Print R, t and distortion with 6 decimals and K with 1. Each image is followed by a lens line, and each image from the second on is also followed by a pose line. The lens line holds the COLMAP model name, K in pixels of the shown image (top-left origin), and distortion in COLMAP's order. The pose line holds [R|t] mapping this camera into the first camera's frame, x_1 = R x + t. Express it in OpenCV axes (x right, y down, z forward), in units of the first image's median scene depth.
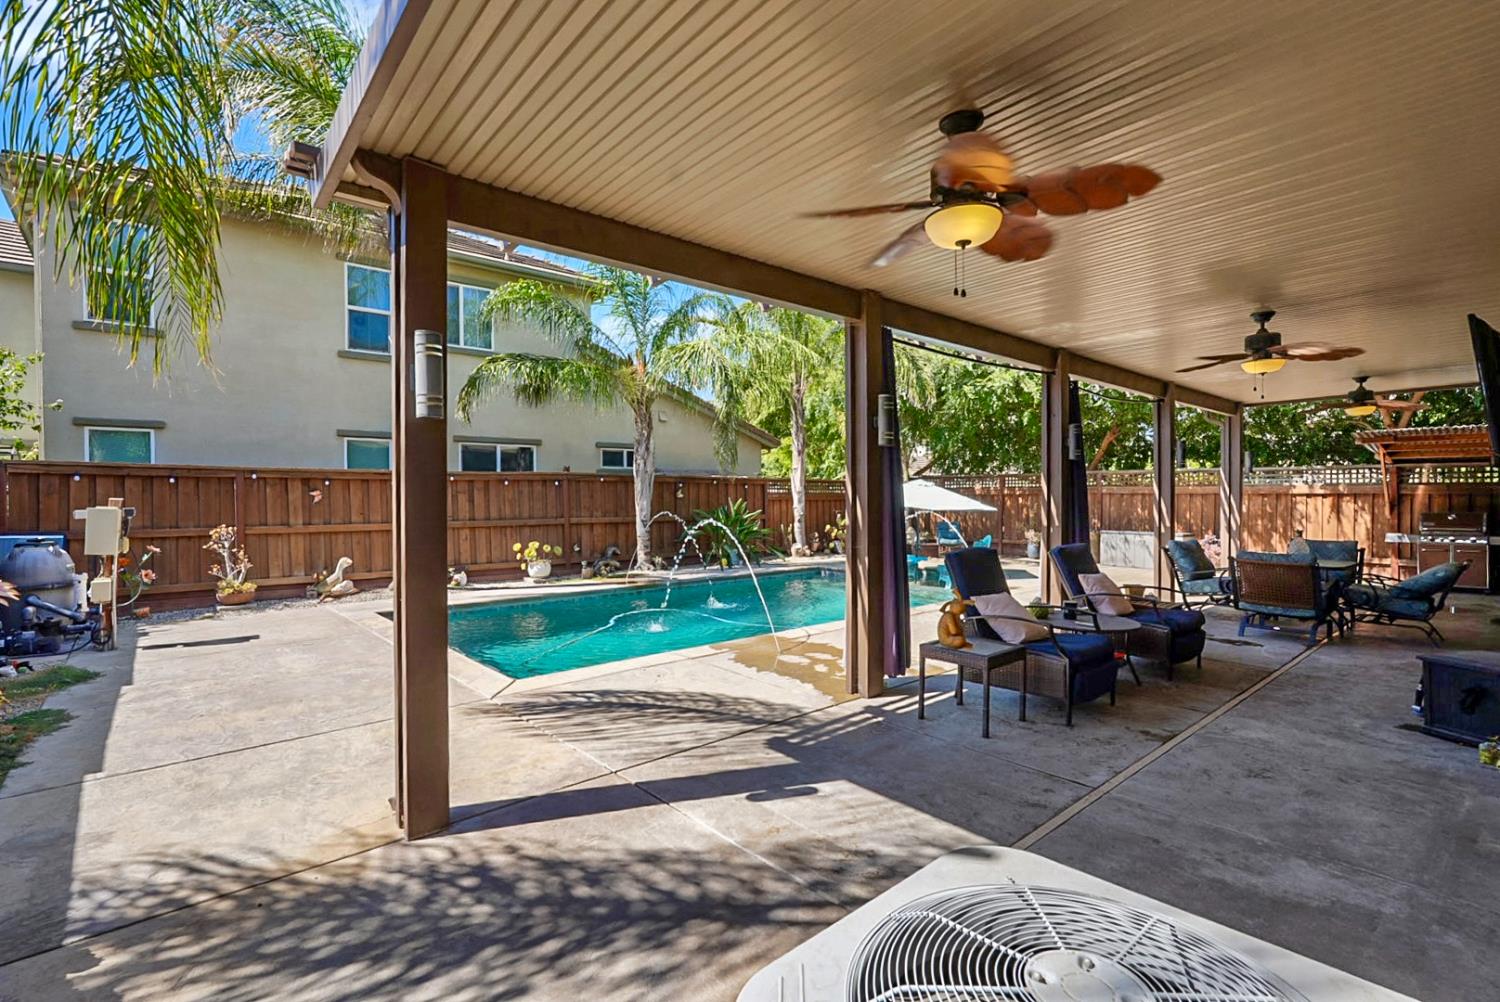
lens RADIAL K [[685.3, 0, 744.9], [0, 685.3, 499.8], [0, 0, 1]] dist [-0.011586, 0.004014]
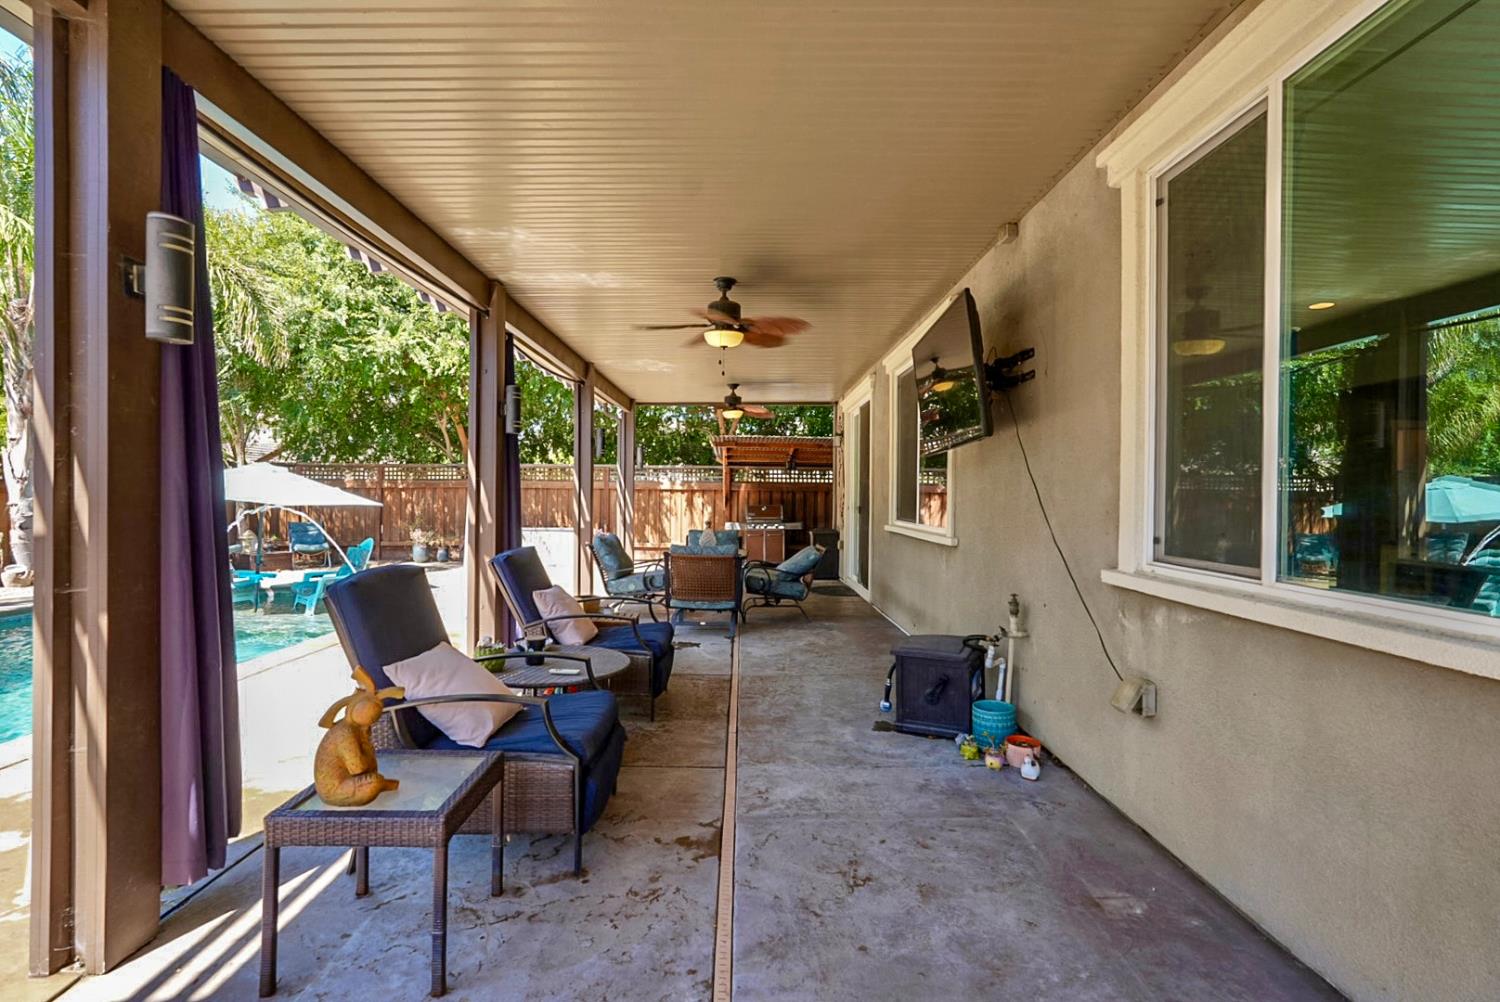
lens RADIAL K [[685.3, 0, 759.7], [0, 685.3, 495.1], [0, 0, 1]] dist [-0.011586, 0.004014]
pose [[0.637508, 0.005765, 0.770422, 0.044843], [-0.003259, 0.999983, -0.004787, 0.005836], [-0.770437, 0.000541, 0.637516, 0.178226]]
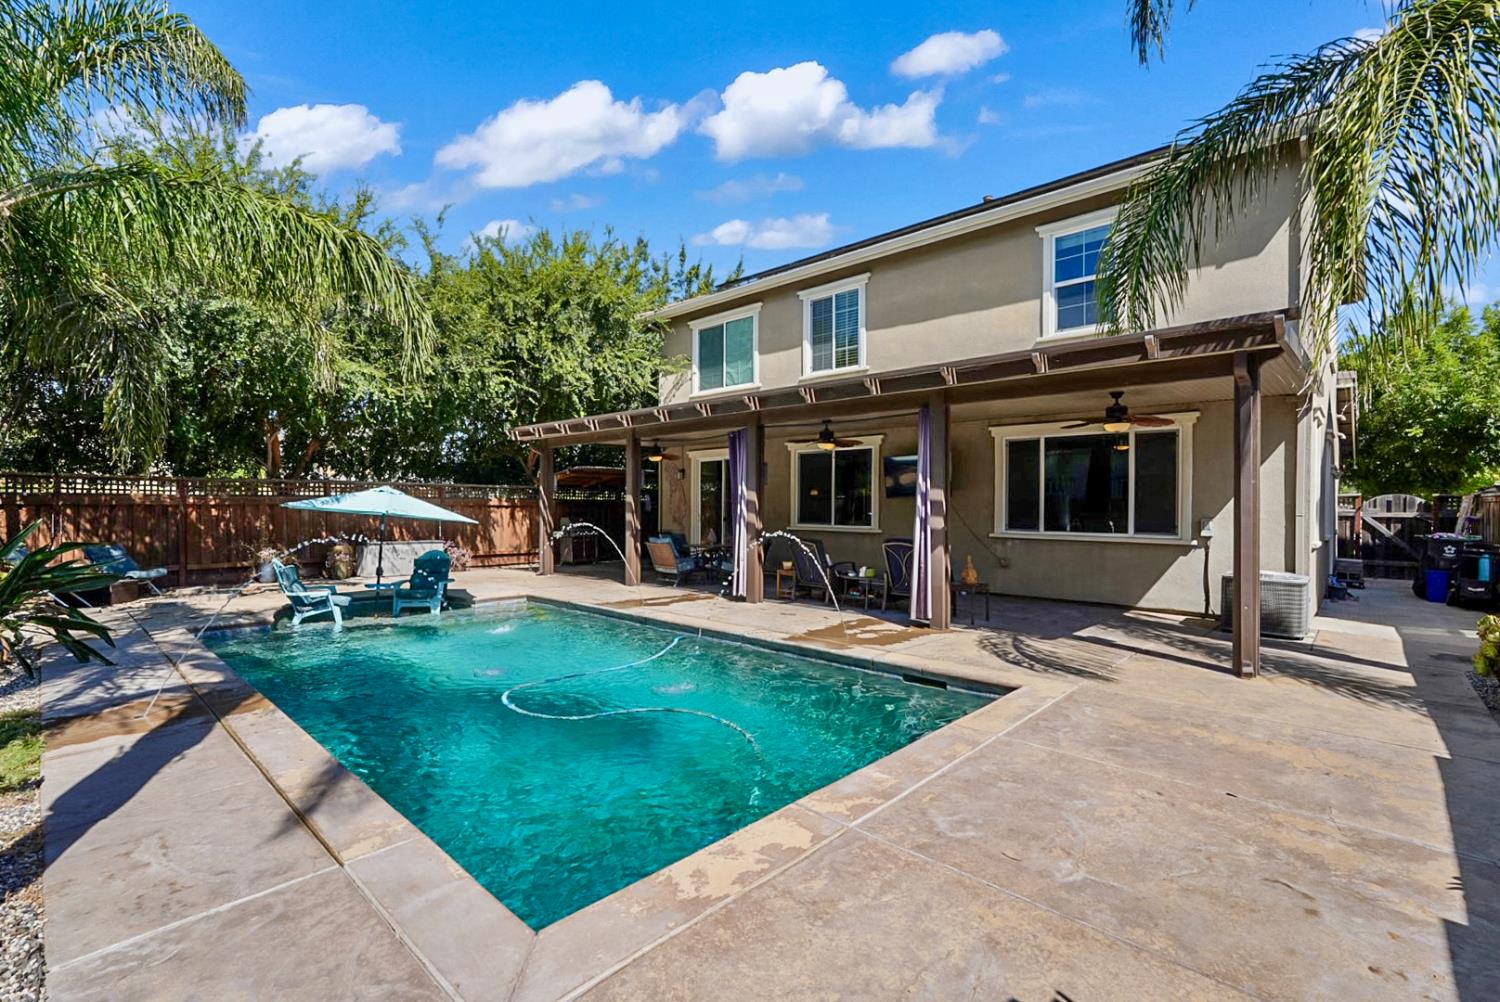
lens RADIAL K [[685.3, 0, 735.1], [0, 685.3, 501.0], [0, 0, 1]] dist [-0.011586, 0.004014]
pose [[-0.100835, 0.008569, 0.994866, -0.654779], [0.002577, 0.999962, -0.008352, -0.005510], [-0.994900, 0.001722, -0.100853, 0.759637]]
